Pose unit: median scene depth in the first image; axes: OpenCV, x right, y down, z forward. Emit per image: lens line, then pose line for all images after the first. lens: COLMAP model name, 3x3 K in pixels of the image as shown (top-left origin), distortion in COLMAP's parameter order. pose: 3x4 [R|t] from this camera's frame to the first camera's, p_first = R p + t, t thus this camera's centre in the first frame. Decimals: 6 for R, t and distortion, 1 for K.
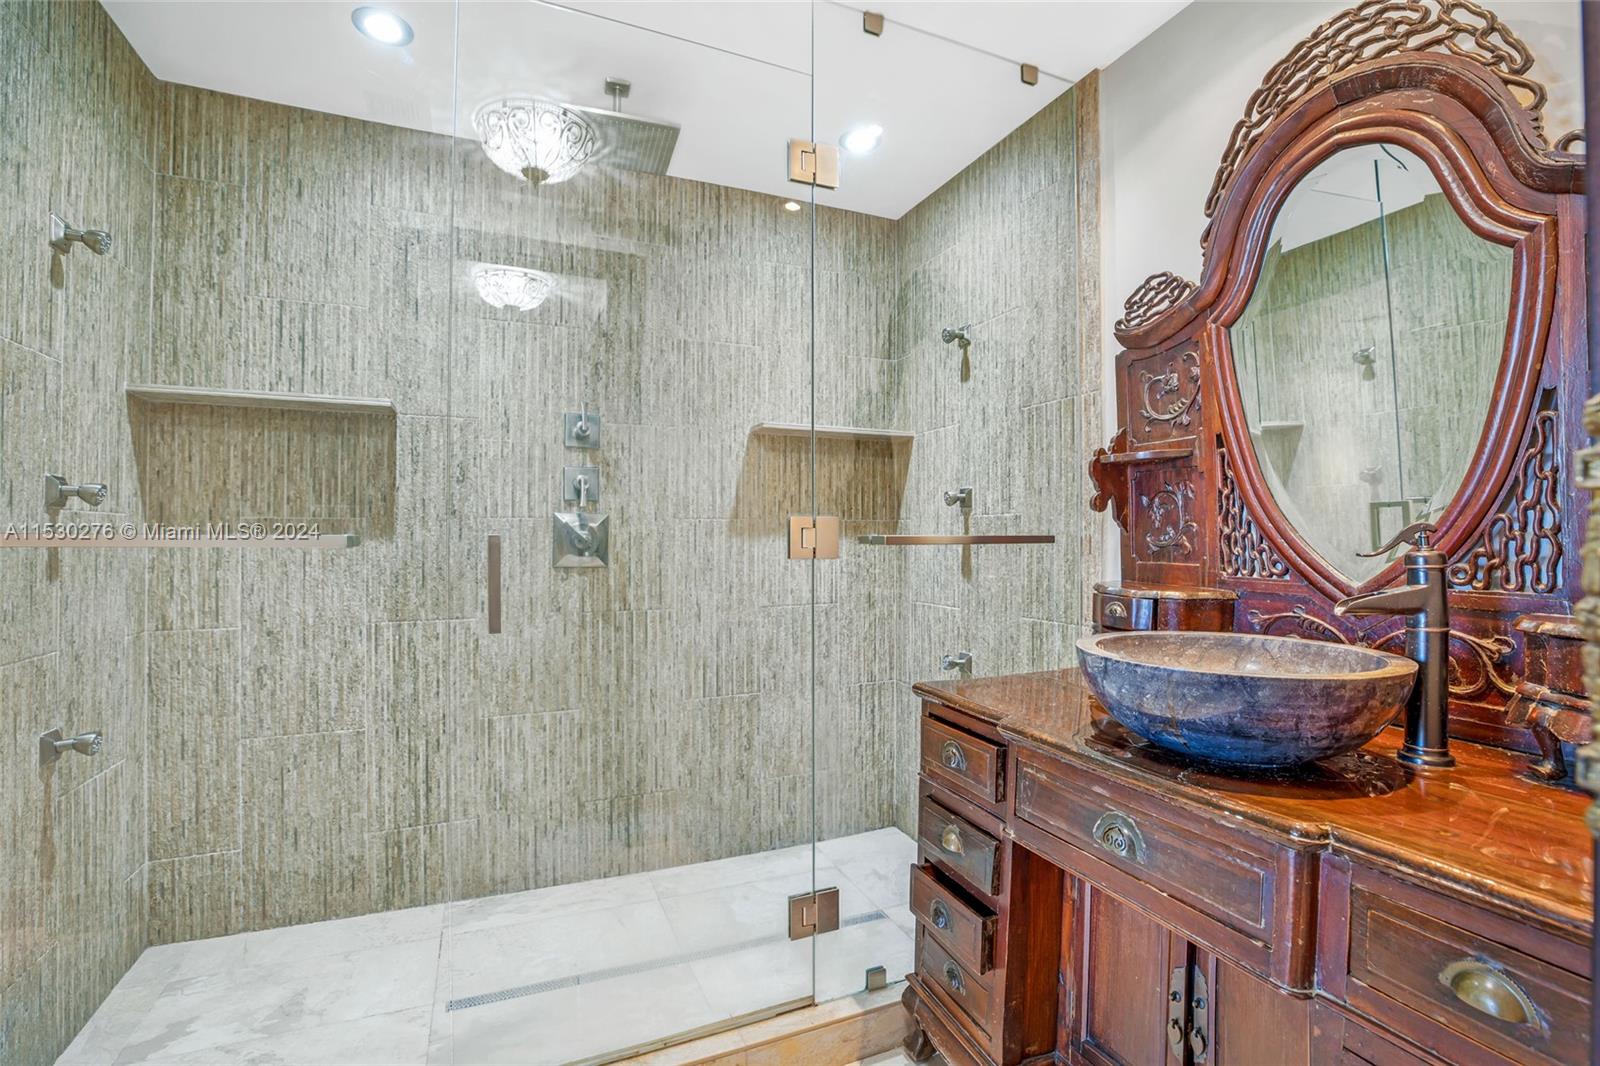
lens RADIAL K [[752.2, 0, 802.5], [0, 752.2, 528.9], [0, 0, 1]] dist [-0.040929, 0.012877]
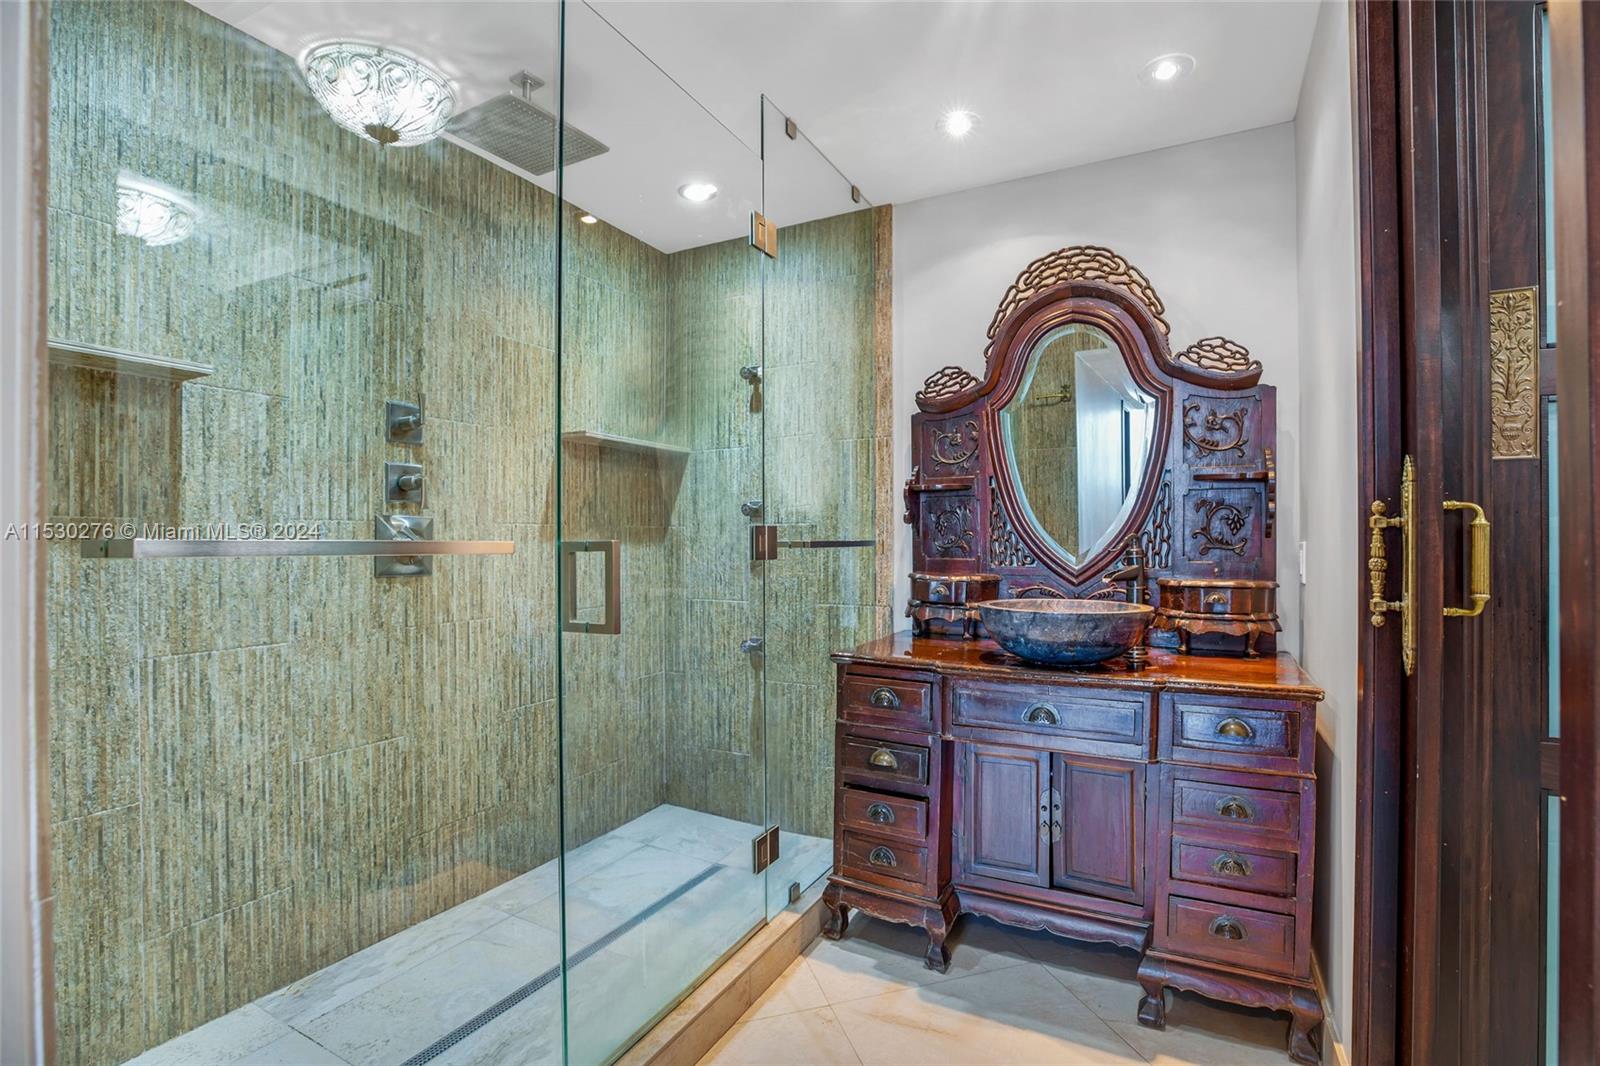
lens RADIAL K [[752.2, 0, 834.0], [0, 752.2, 538.6], [0, 0, 1]] dist [-0.040929, 0.012877]
pose [[0.763283, 0.000564, 0.646064, -0.516707], [-0.004846, 0.999976, 0.004853, -0.000878], [-0.646046, -0.006835, 0.763268, -0.004522]]
